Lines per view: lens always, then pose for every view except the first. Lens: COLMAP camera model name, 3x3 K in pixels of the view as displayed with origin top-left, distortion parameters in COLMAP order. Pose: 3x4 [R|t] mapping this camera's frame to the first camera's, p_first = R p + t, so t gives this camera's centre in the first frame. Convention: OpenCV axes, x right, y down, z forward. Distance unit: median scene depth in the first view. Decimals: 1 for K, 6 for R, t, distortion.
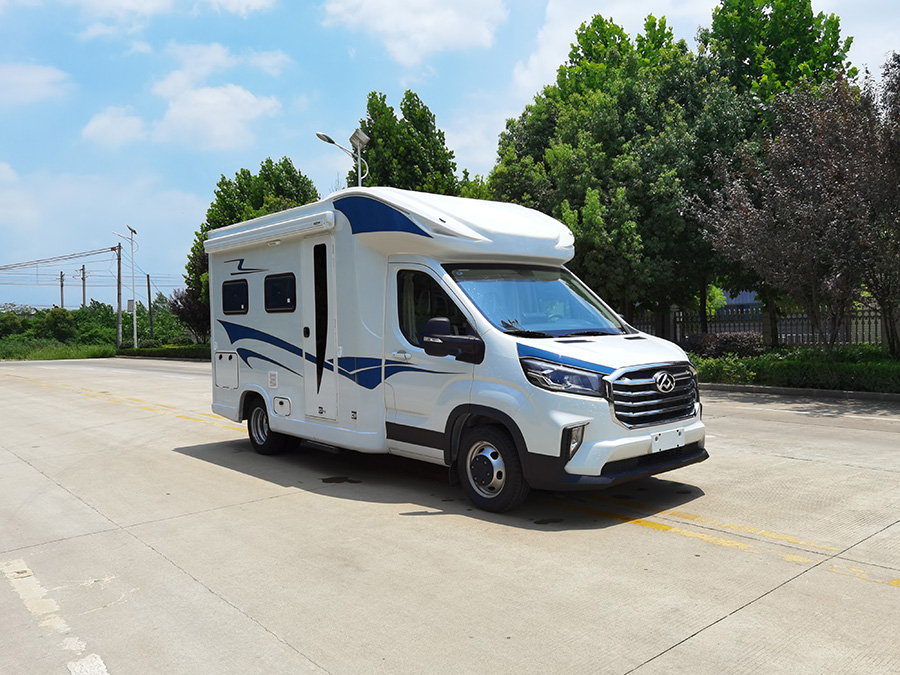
lens RADIAL K [[714.9, 0, 451.6], [0, 714.9, 342.4], [0, 0, 1]] dist [0.038127, -0.040131]
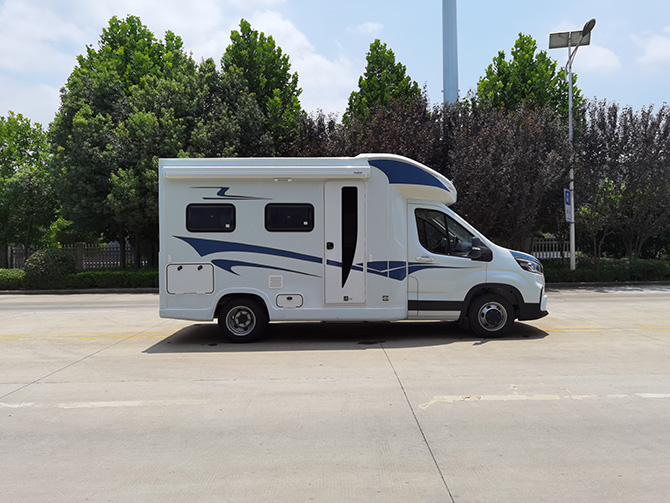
lens RADIAL K [[532.2, 0, 337.5], [0, 532.2, 252.5], [0, 0, 1]] dist [0.038127, -0.040131]
pose [[0.643507, 0.005773, 0.765419, -1.043024], [0.017994, 0.999581, -0.022667, 0.024575], [-0.765229, 0.028359, 0.643133, 0.313494]]
